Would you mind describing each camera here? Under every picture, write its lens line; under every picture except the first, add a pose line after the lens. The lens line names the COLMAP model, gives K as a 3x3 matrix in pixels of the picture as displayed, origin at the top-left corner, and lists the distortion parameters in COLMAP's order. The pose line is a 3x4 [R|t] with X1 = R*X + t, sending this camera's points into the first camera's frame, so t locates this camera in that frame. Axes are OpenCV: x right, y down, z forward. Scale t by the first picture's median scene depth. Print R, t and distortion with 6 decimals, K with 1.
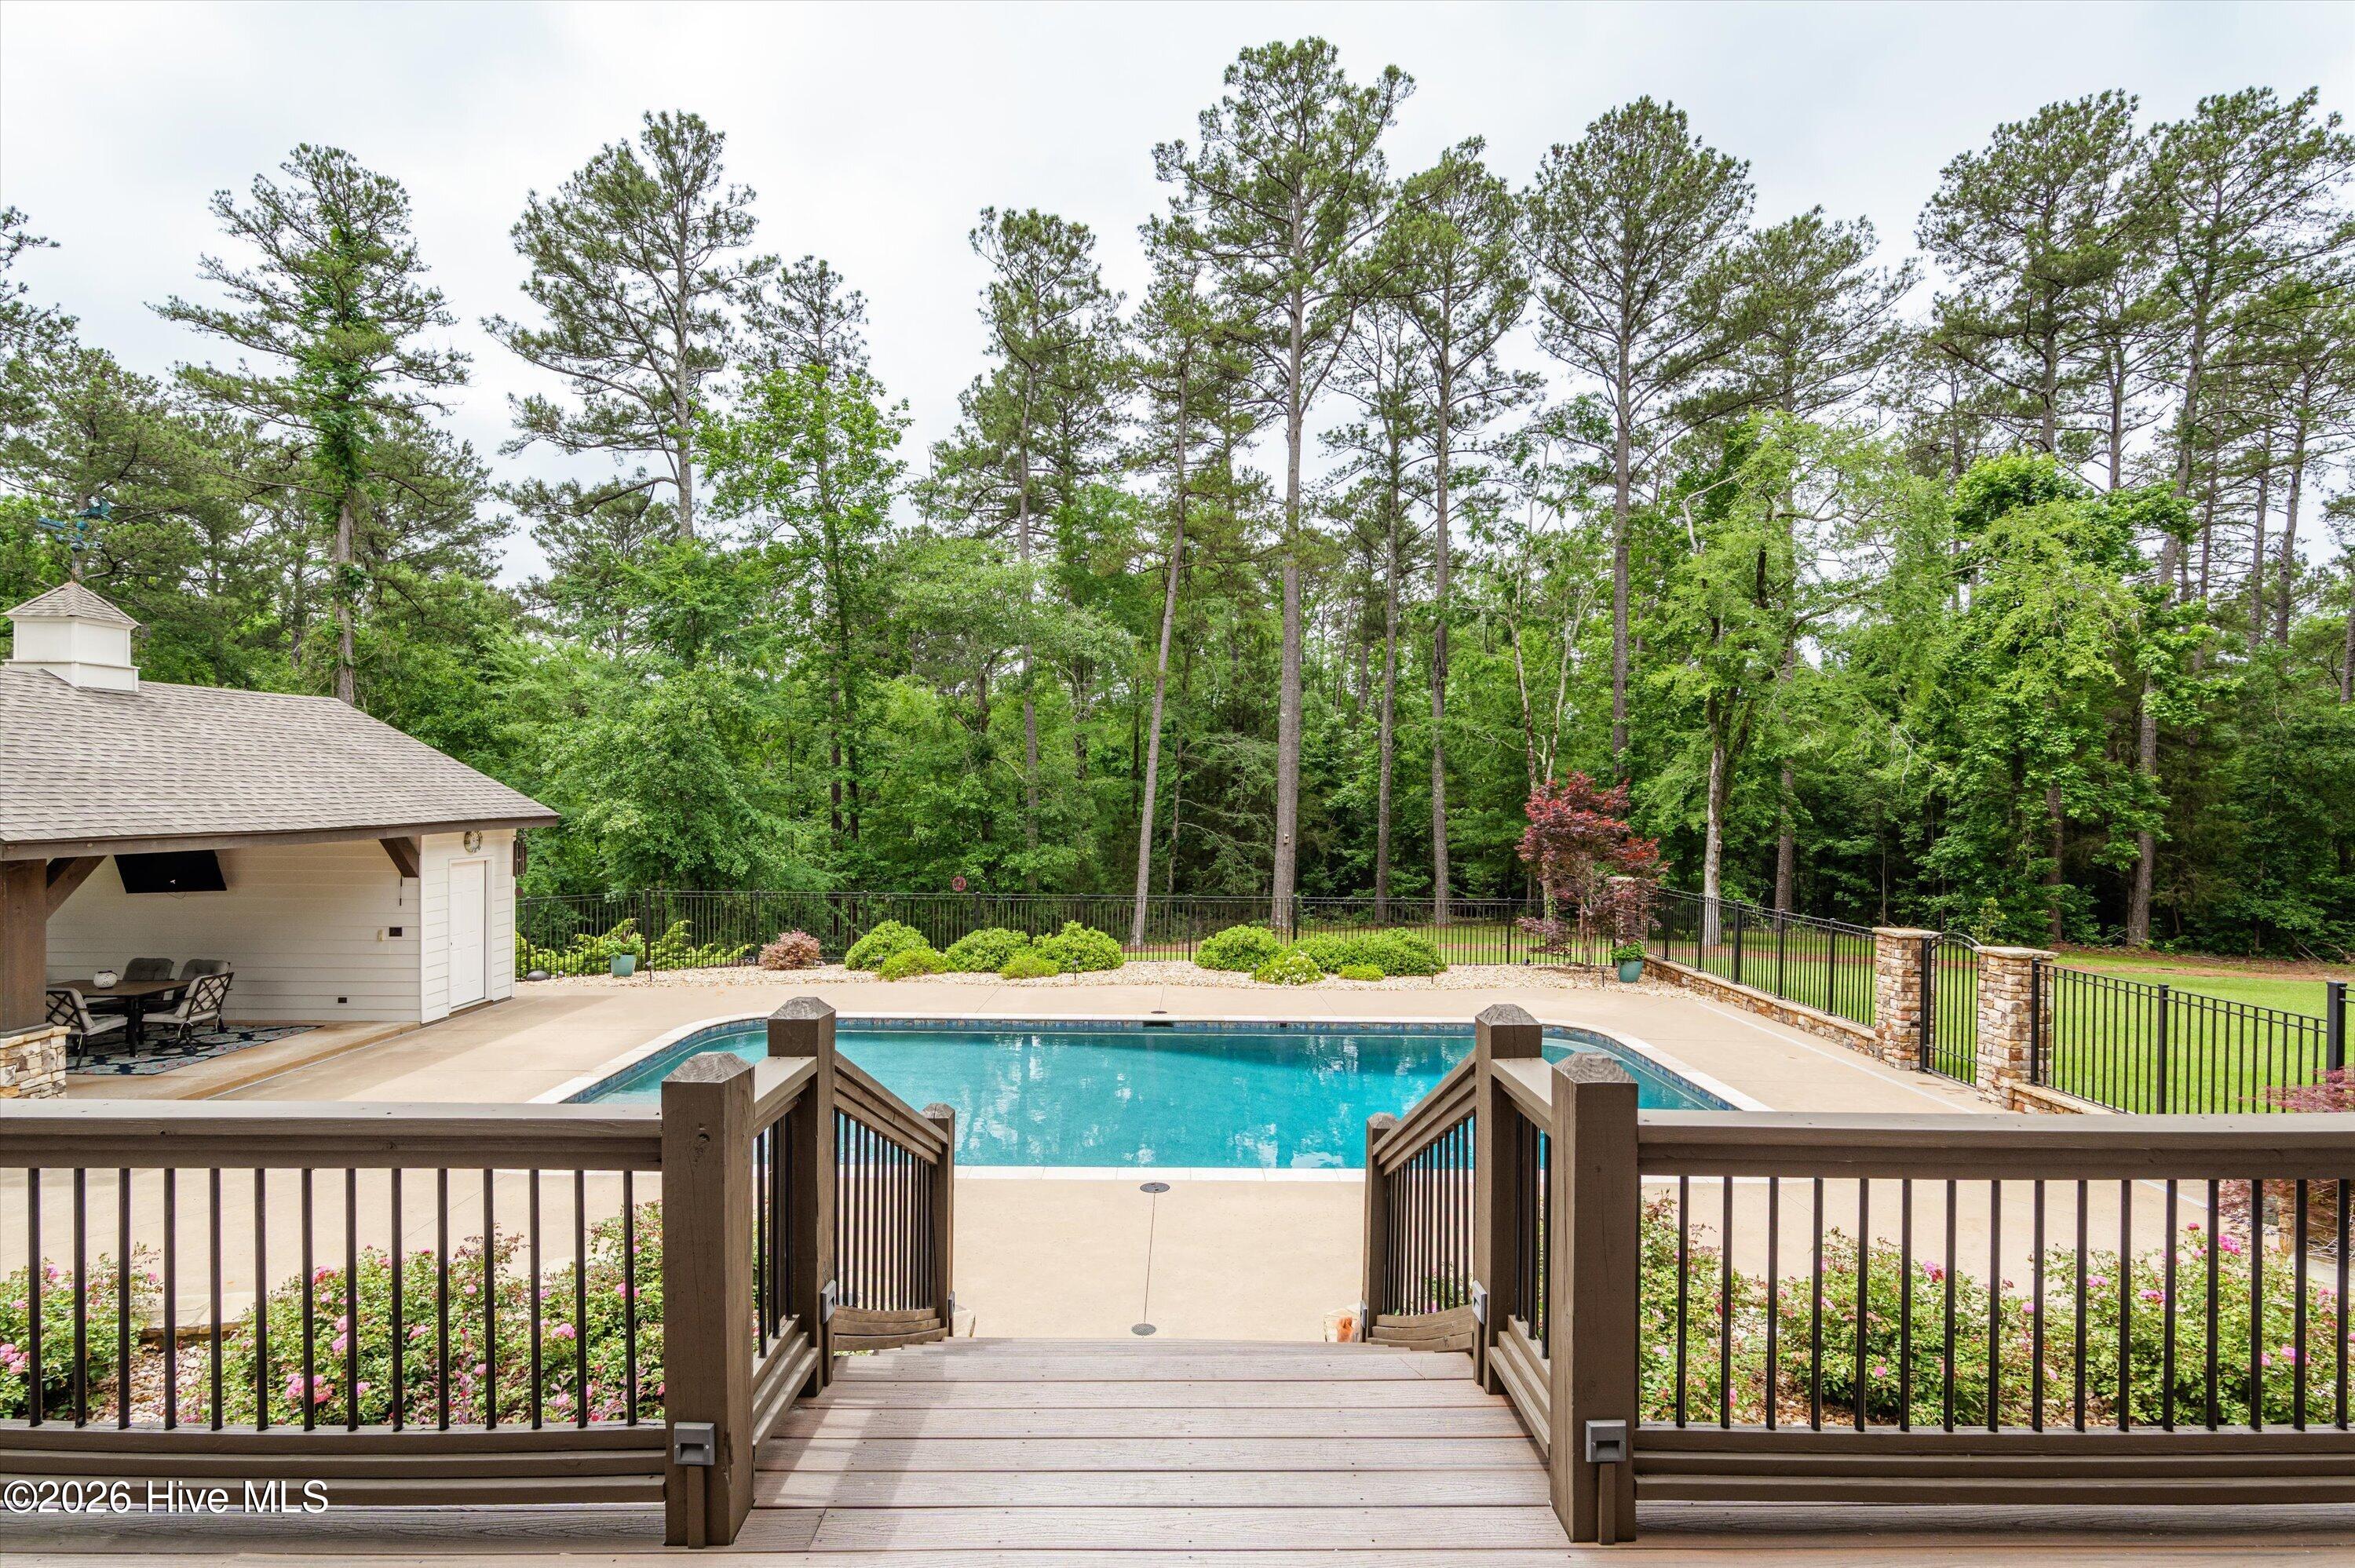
lens RADIAL K [[1090.8, 0, 1177.9], [0, 1090.8, 795.8], [0, 0, 1]] dist [-0.011524, 0.000848]
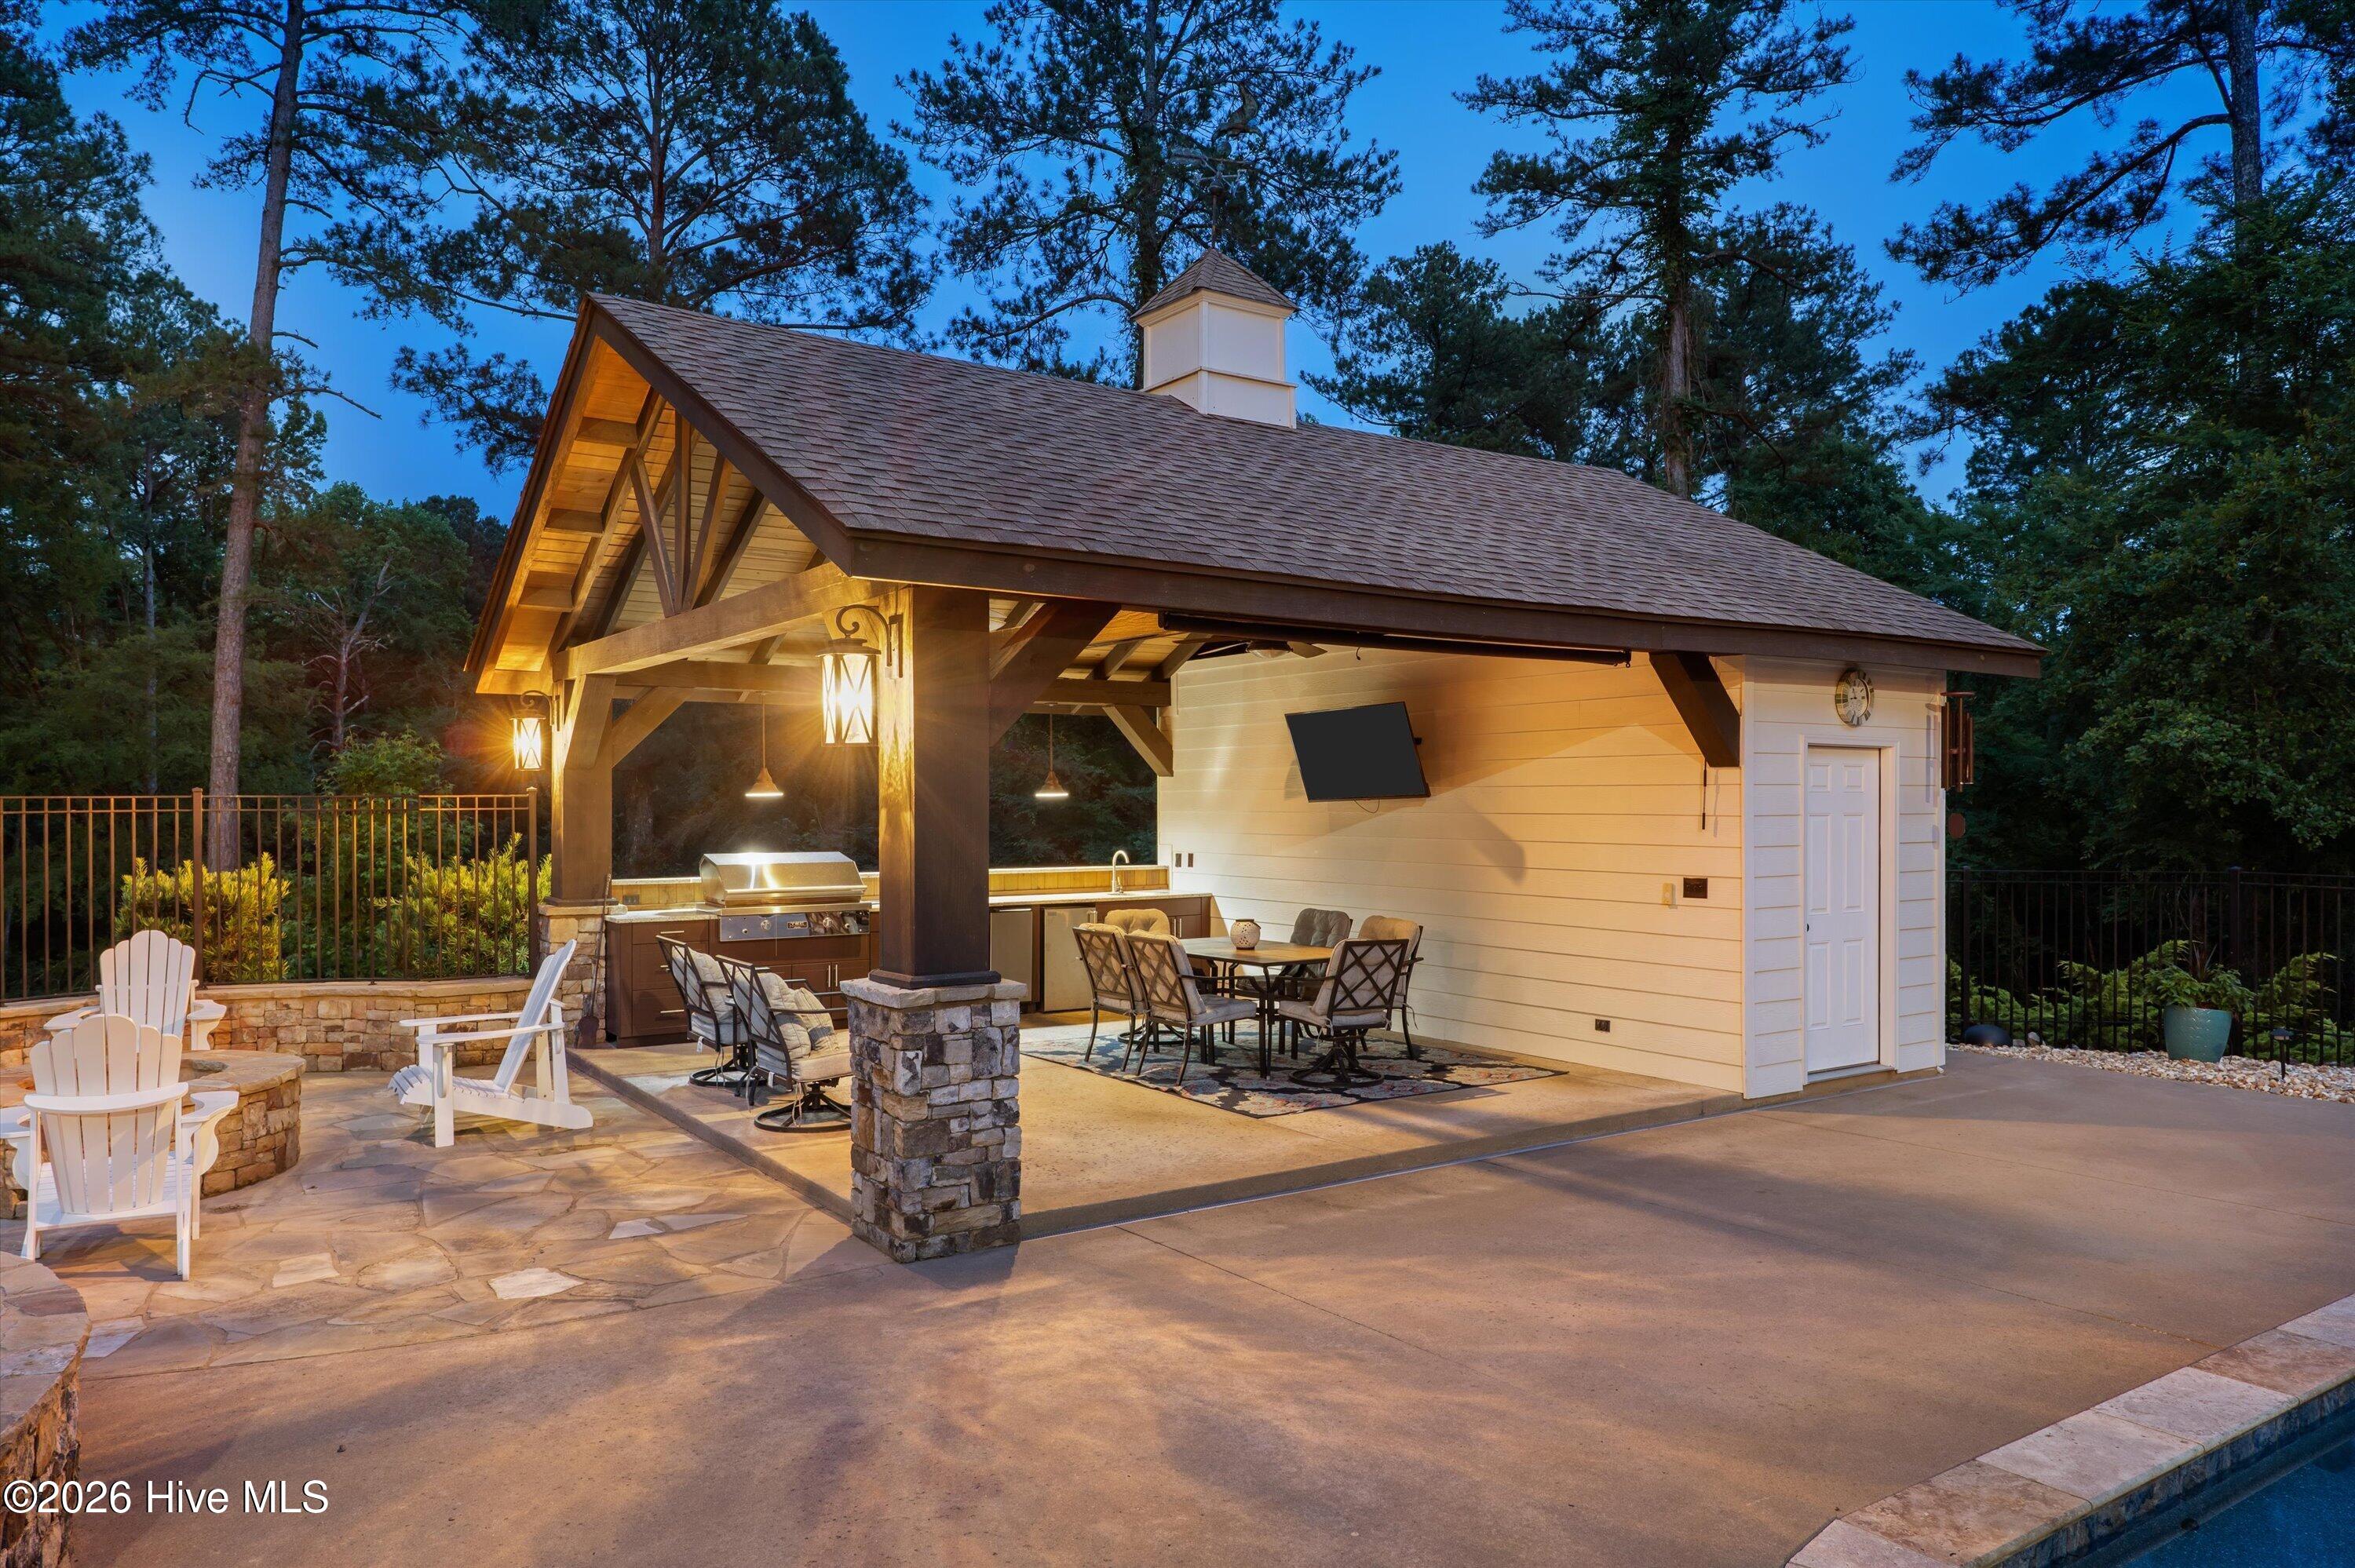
lens RADIAL K [[1539.8, 0, 1186.8], [0, 1539.8, 797.8], [0, 0, 1]] dist [0.002411, -0.000115]
pose [[0.550340, -0.011145, -0.834866, -0.193968], [-0.001079, 0.999901, -0.014059, 0.062448], [0.834940, 0.008638, 0.550273, 0.301430]]
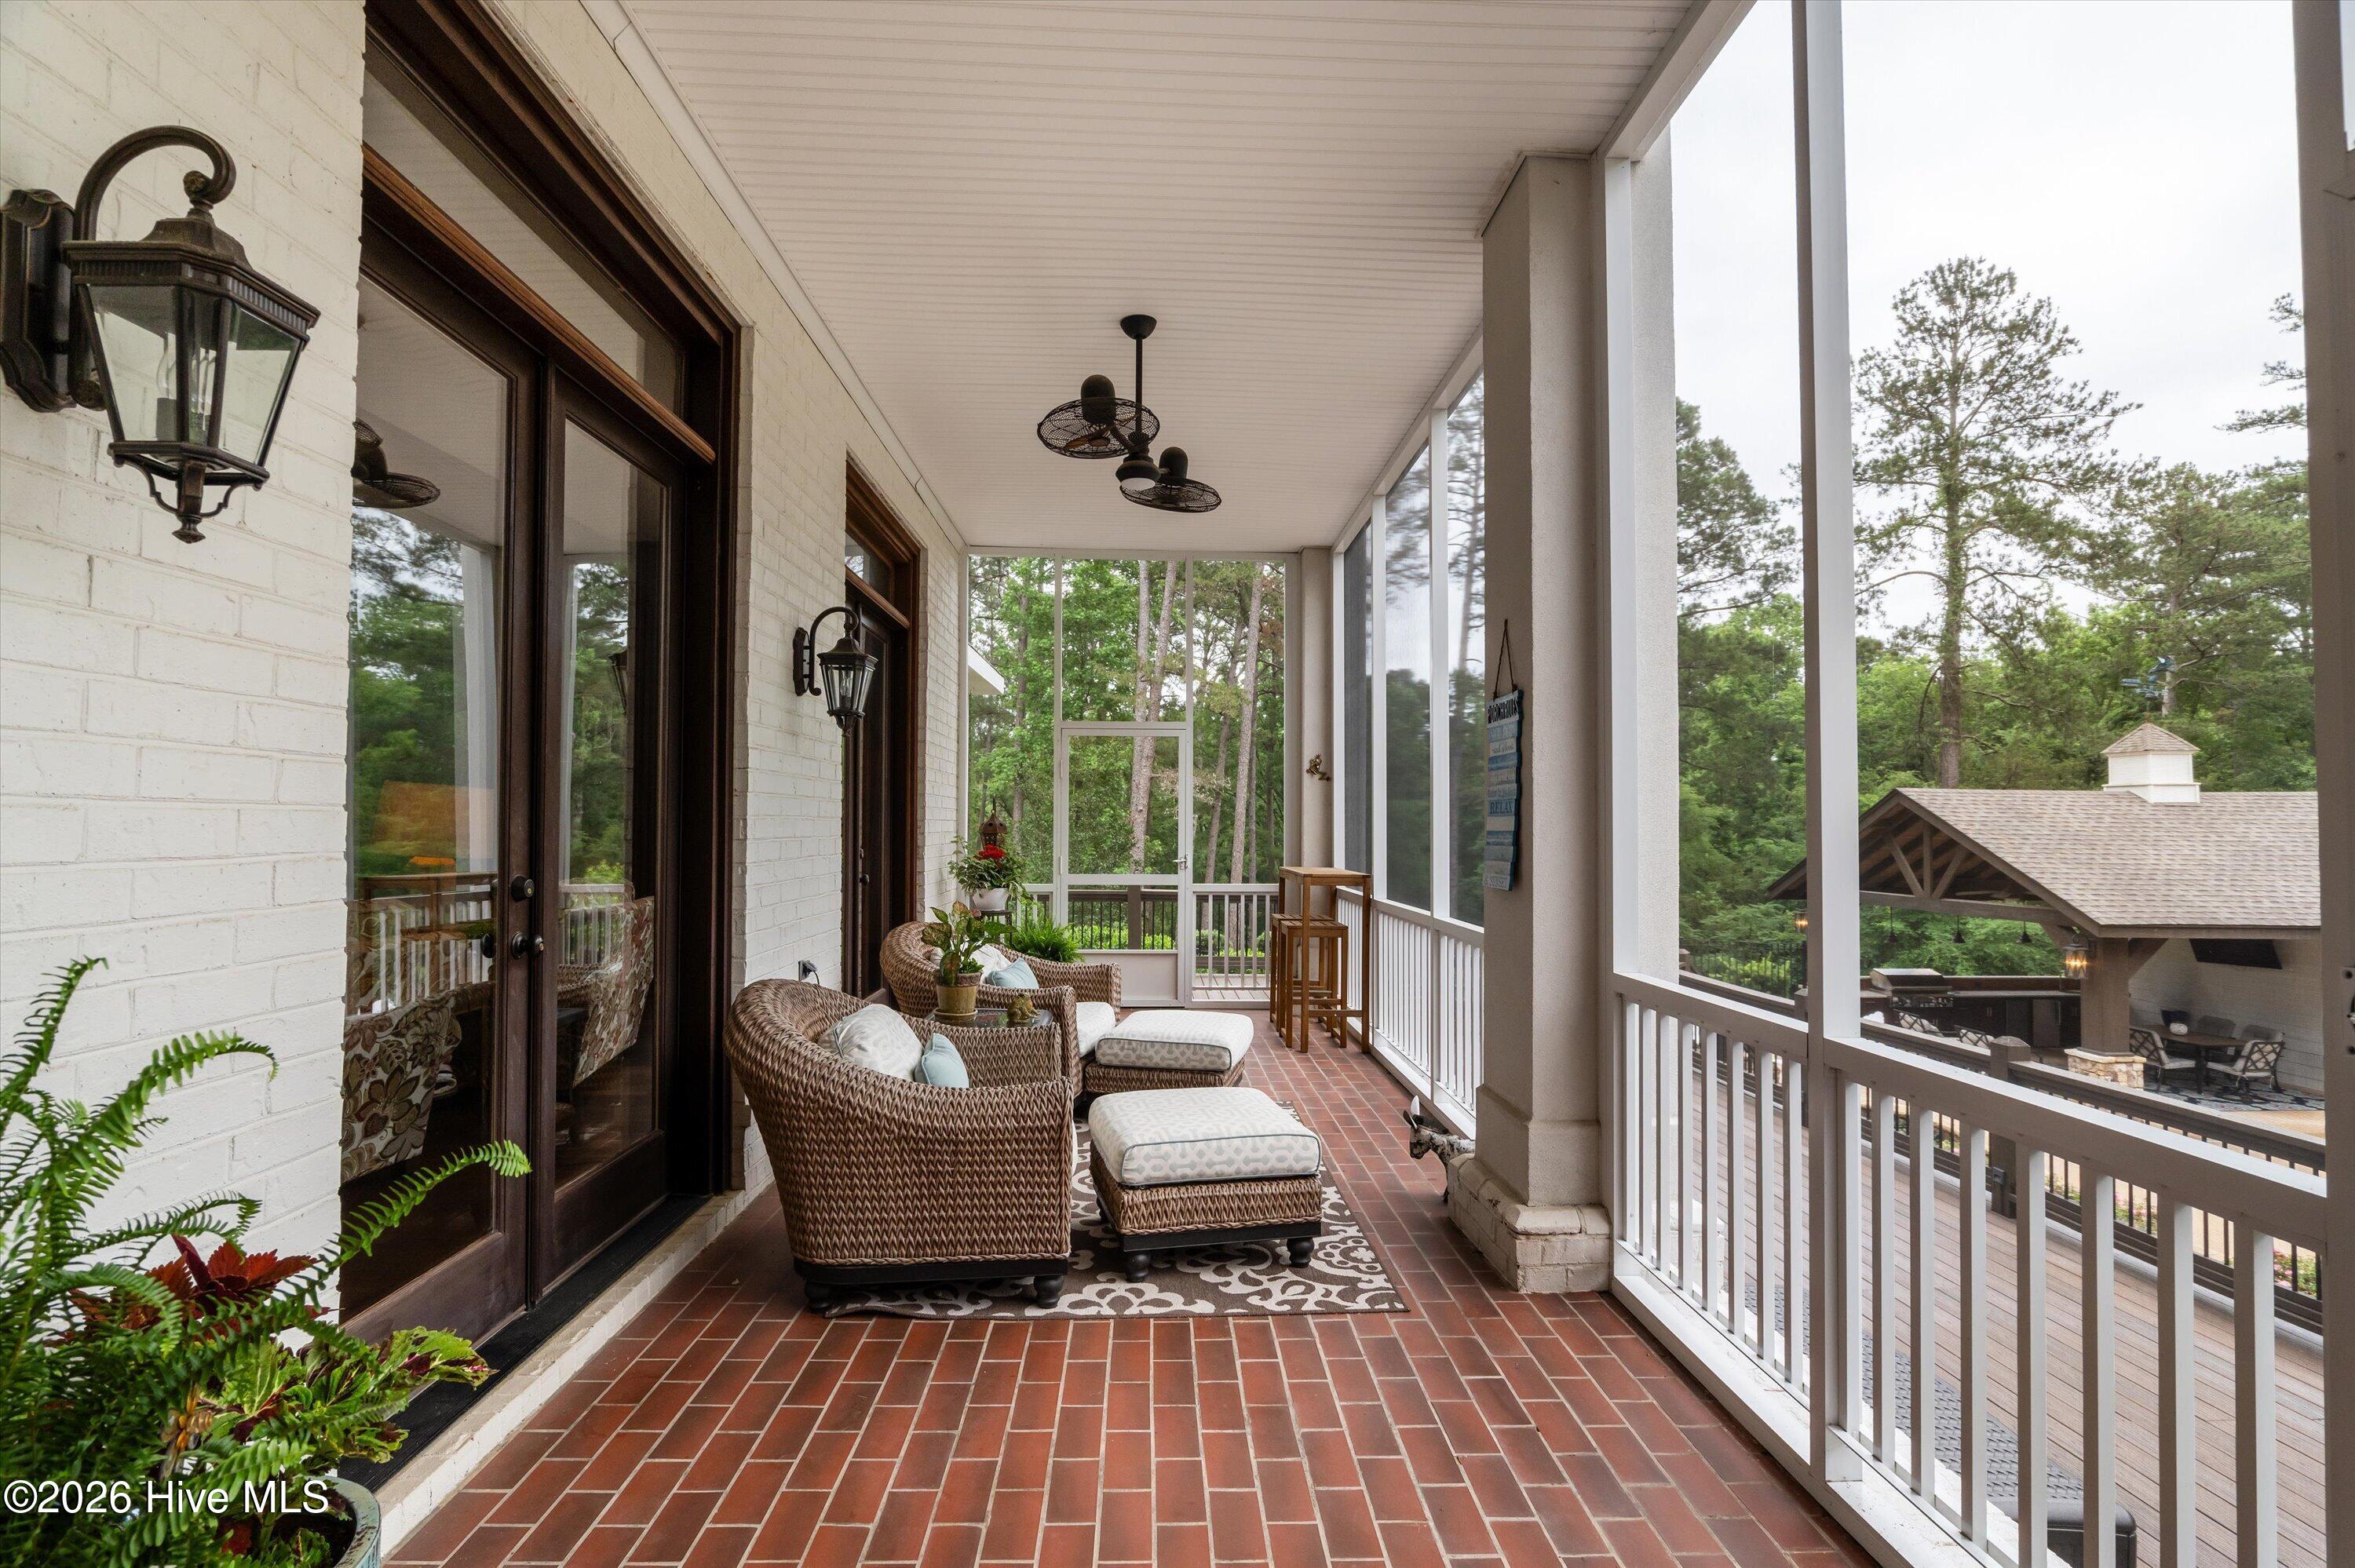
lens RADIAL K [[1090.8, 0, 1168.9], [0, 1090.8, 786.3], [0, 0, 1]] dist [-0.011524, 0.000848]
pose [[0.018894, -0.041657, -0.998953, 0.155917], [-0.012201, 0.999048, -0.041891, -0.027476], [0.999747, 0.012979, 0.018368, -0.127799]]
